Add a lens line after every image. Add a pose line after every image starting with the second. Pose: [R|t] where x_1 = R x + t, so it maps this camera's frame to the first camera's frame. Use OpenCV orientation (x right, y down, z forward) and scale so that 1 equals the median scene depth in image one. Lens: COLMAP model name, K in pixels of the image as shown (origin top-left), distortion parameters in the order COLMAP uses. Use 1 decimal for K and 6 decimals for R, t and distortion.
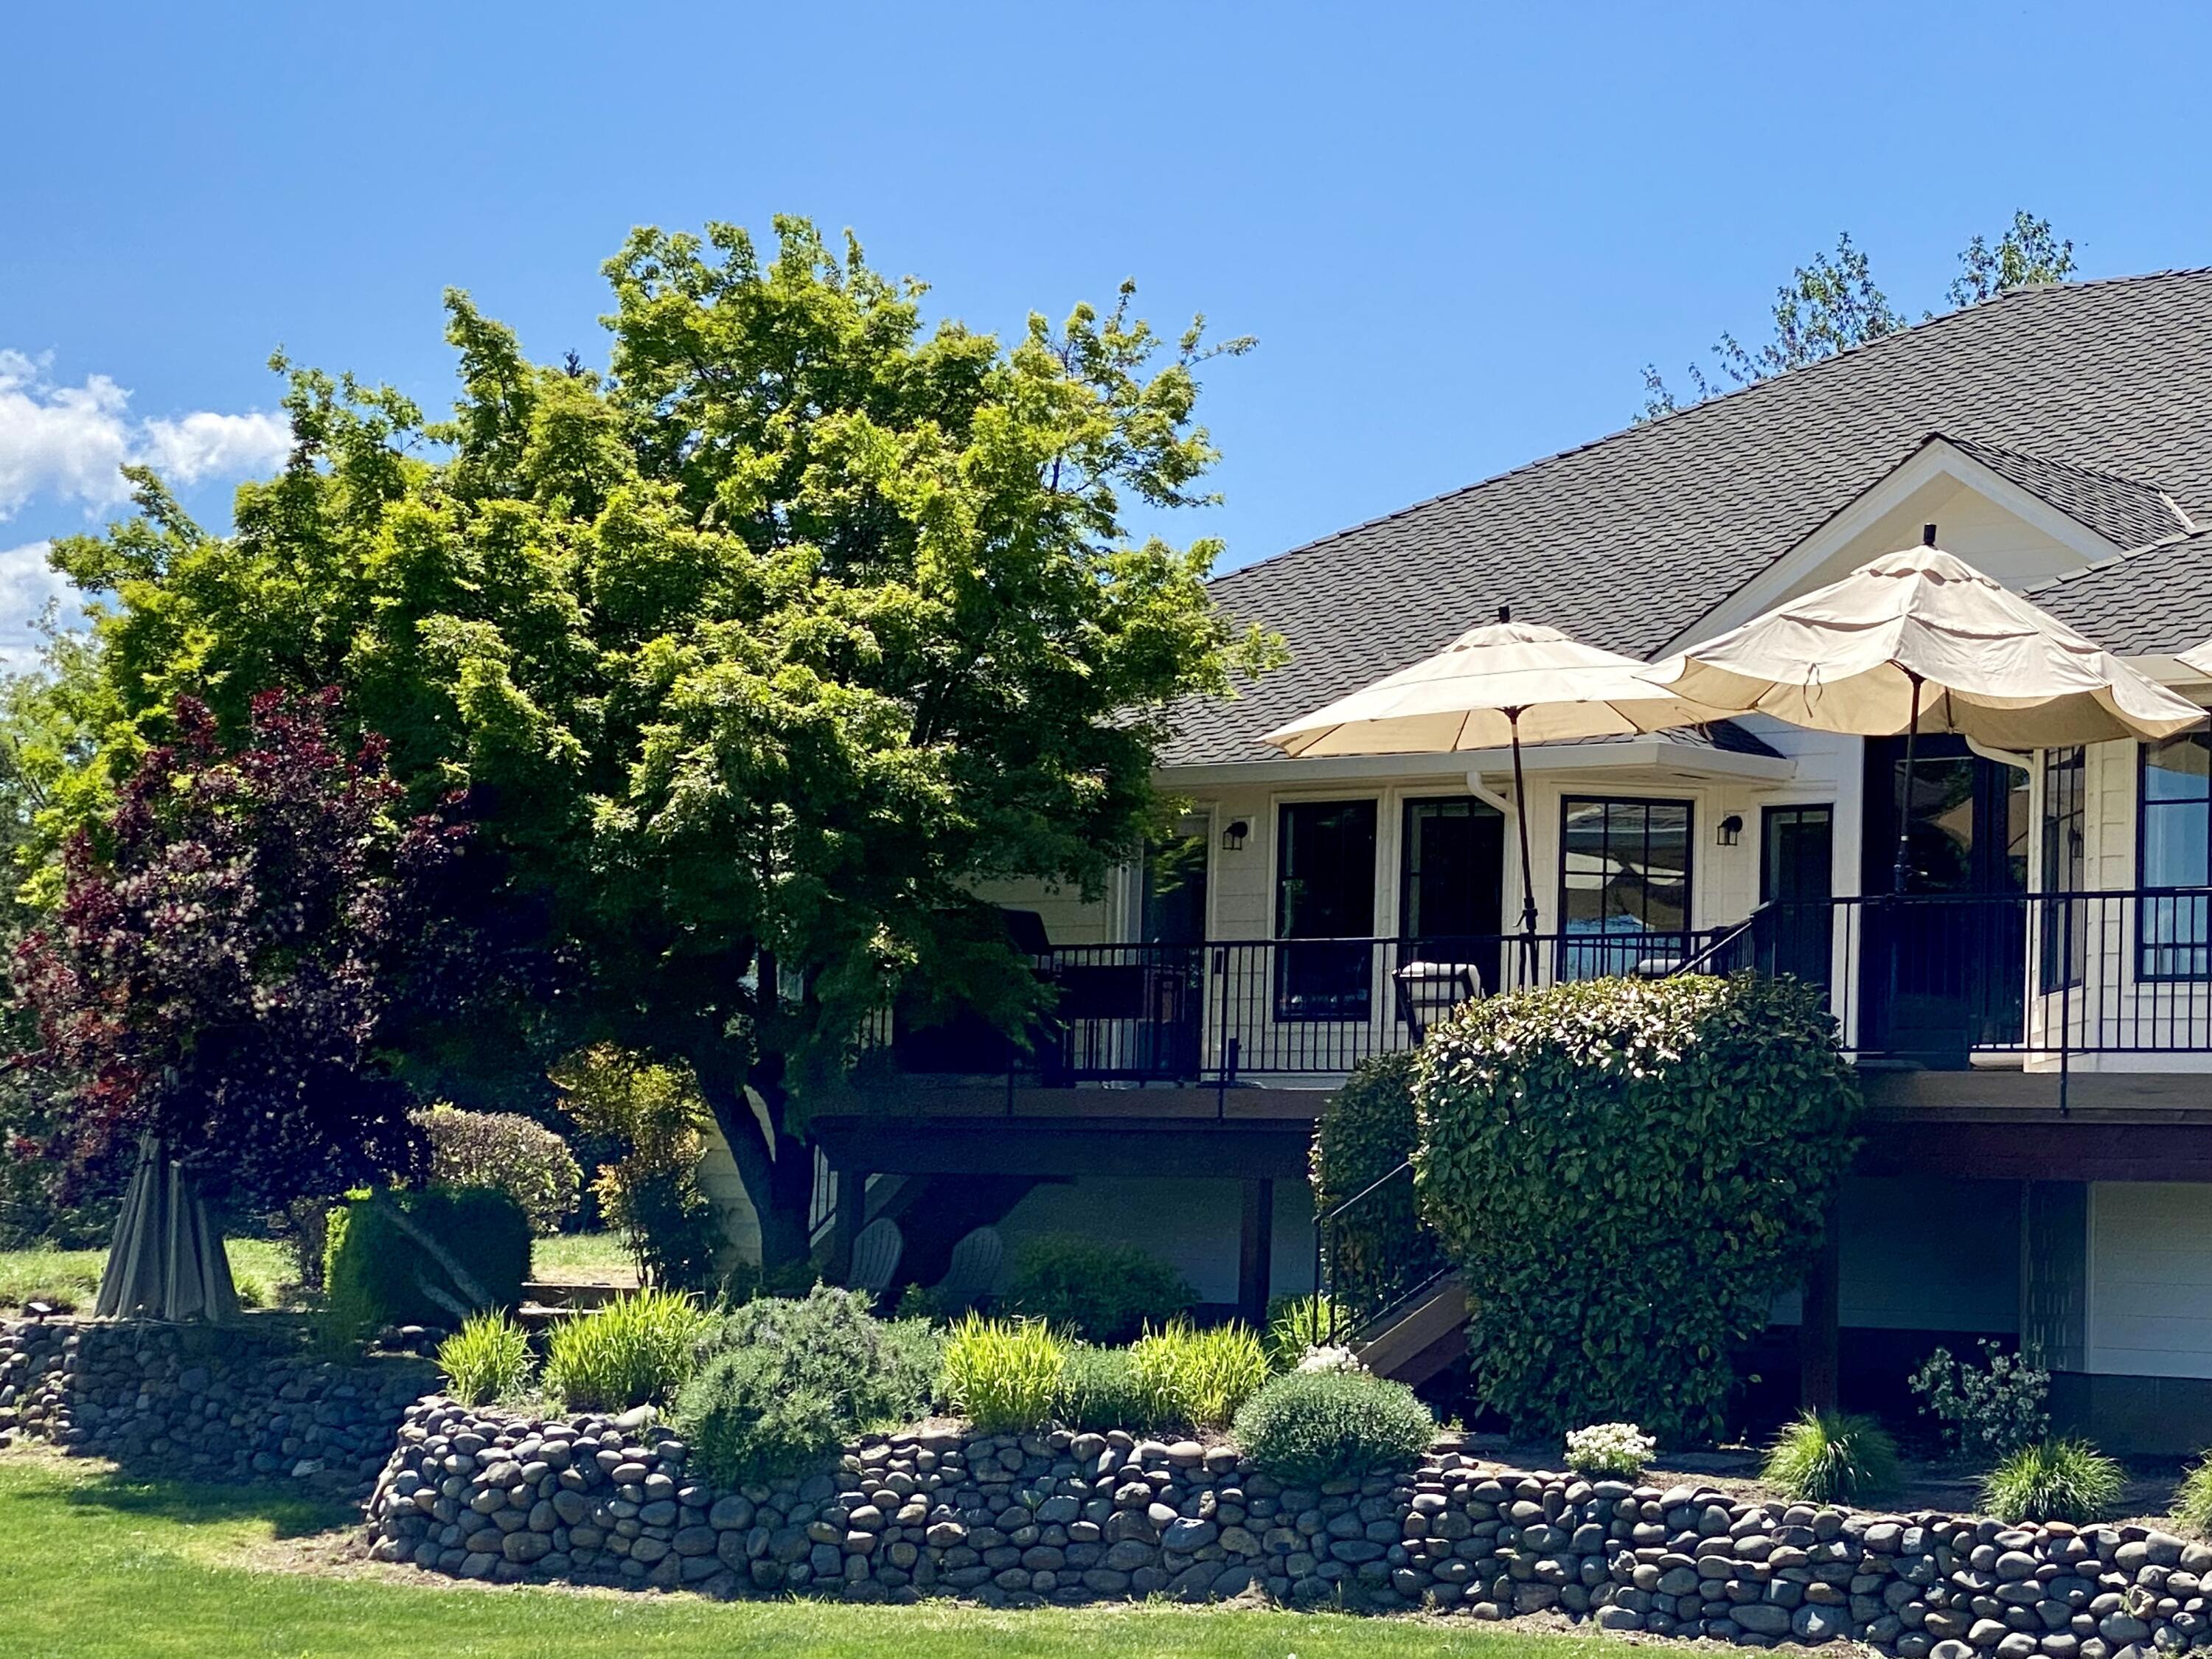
lens RADIAL K [[5632.5, 0, 1106.0], [0, 5632.5, 829.5], [0, 0, 1]] dist [-0.021357, 0.168041]
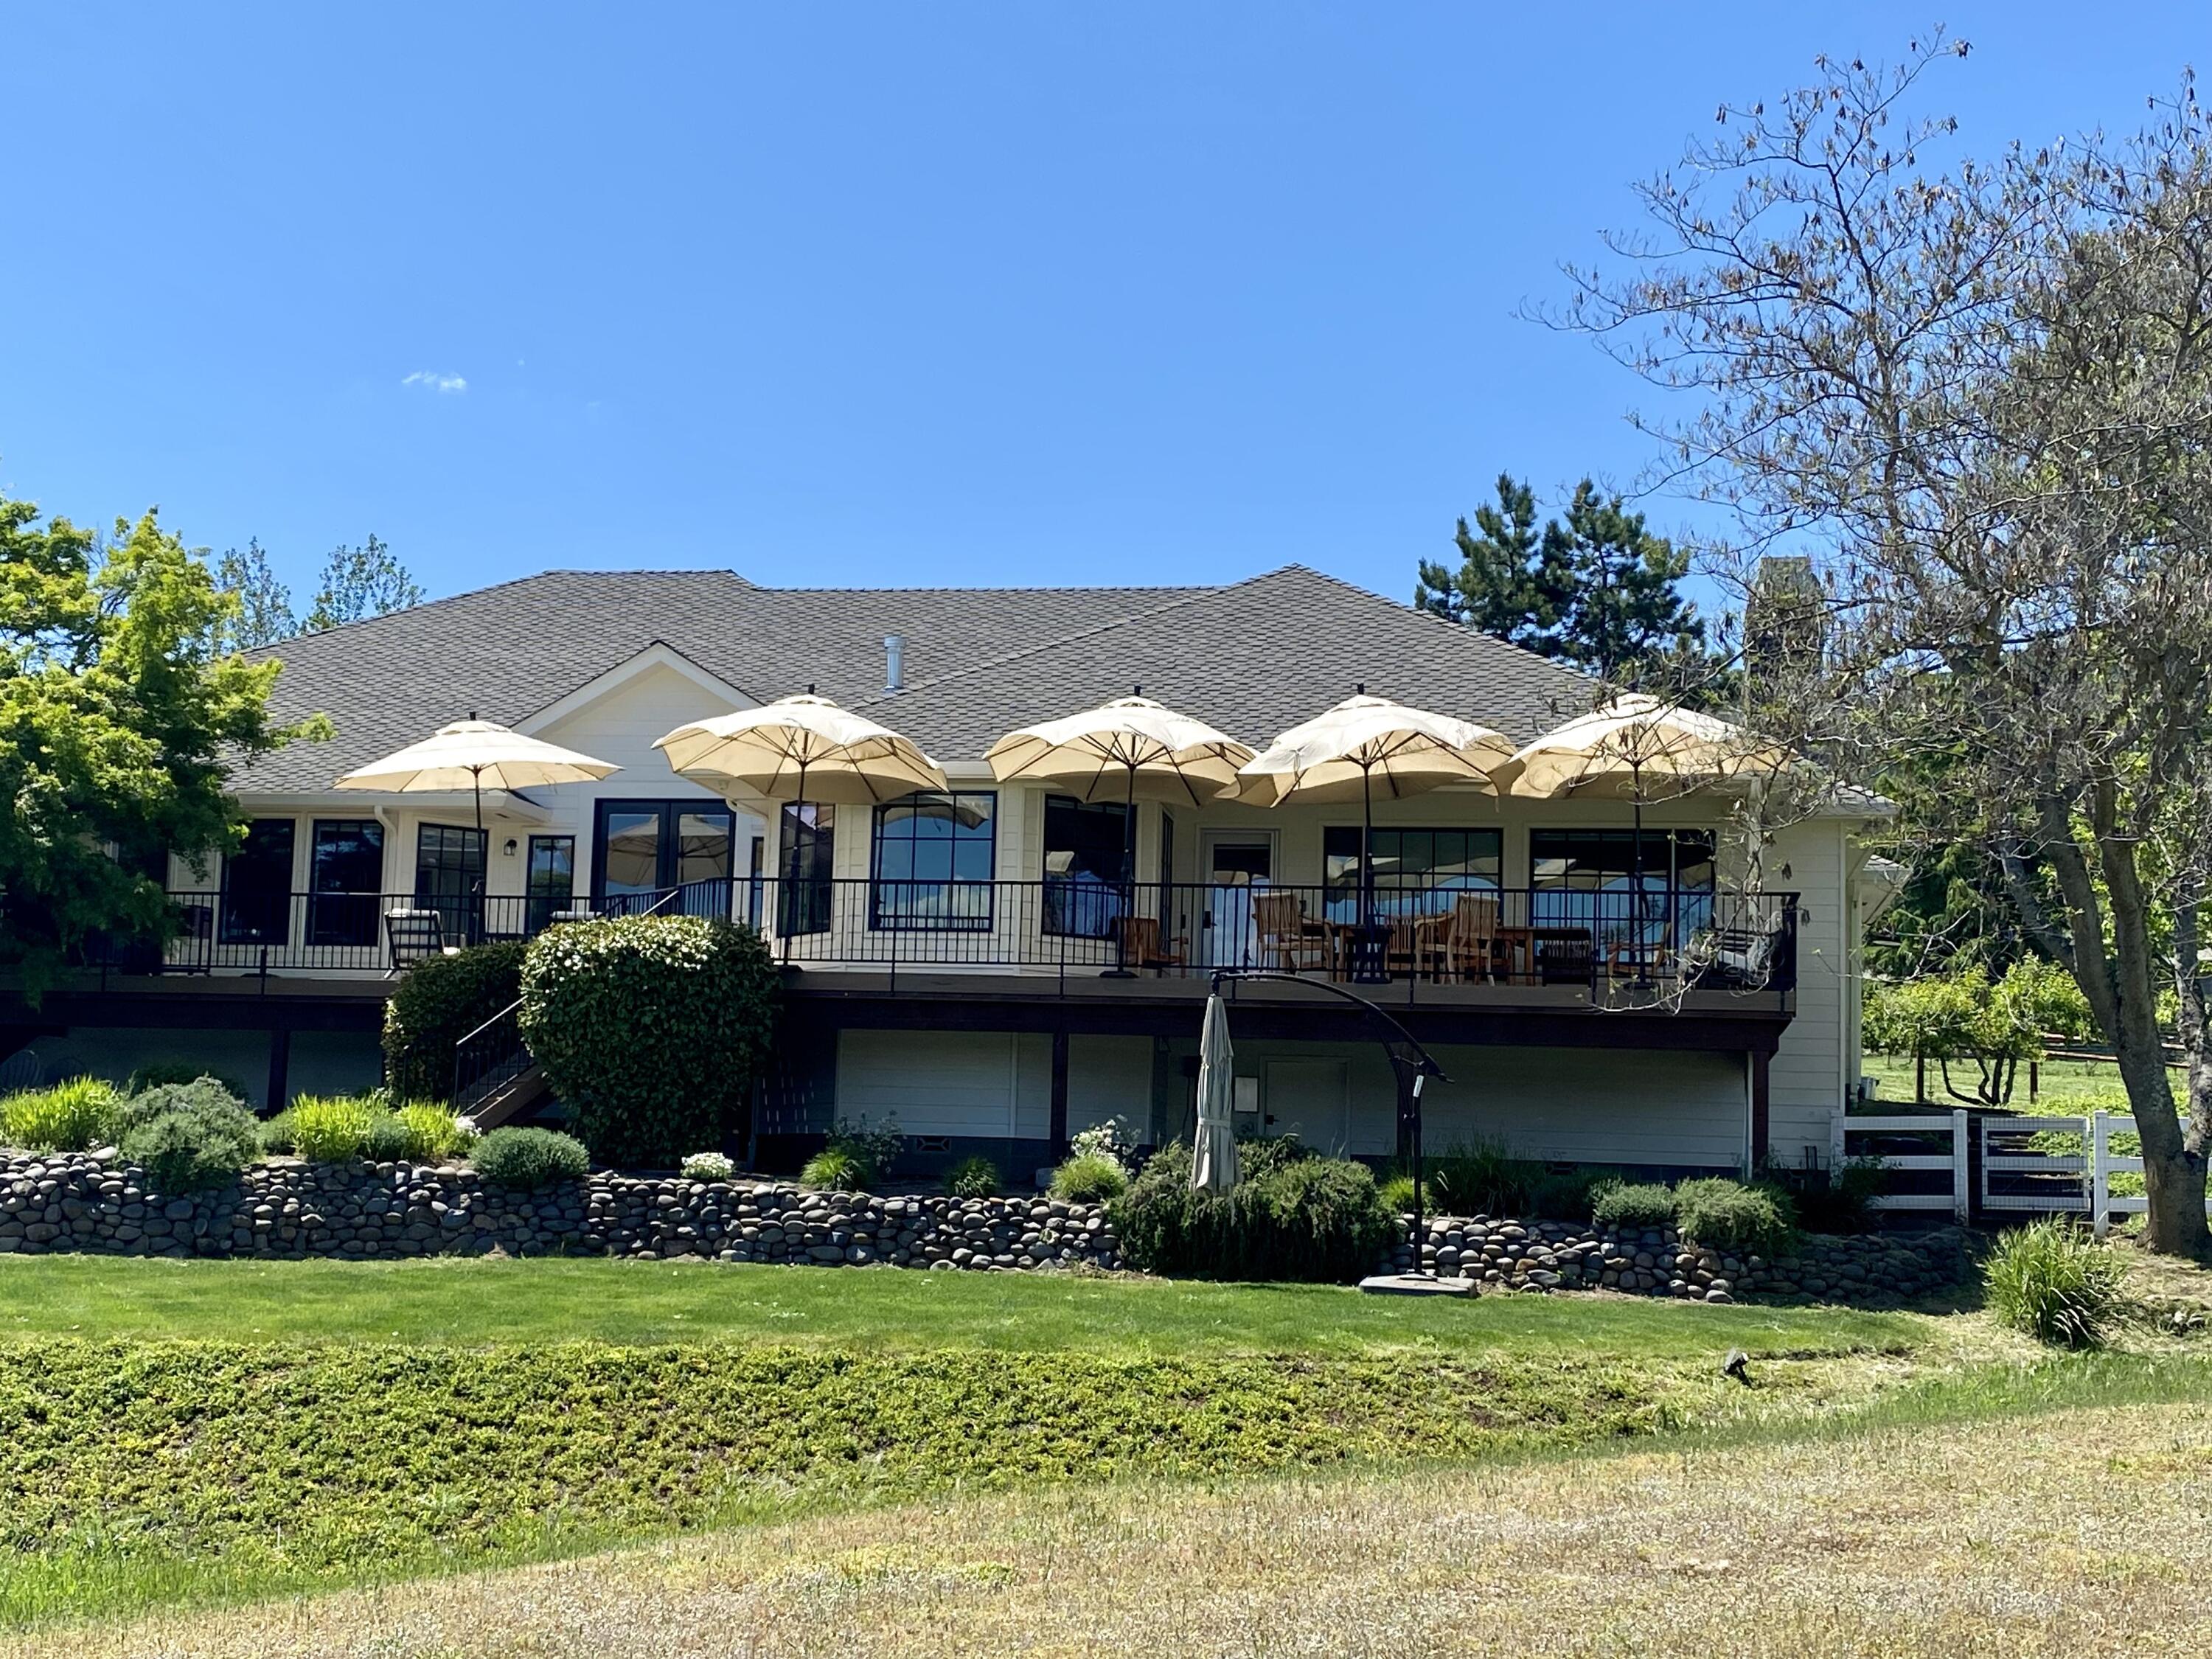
lens RADIAL K [[2940.5, 0, 1107.2], [0, 2940.5, 918.7], [0, 0, 1]] dist [0.012955, -0.545133]
pose [[0.821391, 0.043169, 0.568729, -0.342088], [-0.043280, 0.998974, -0.013319, 0.034942], [-0.568721, -0.013674, 0.822417, 0.131138]]
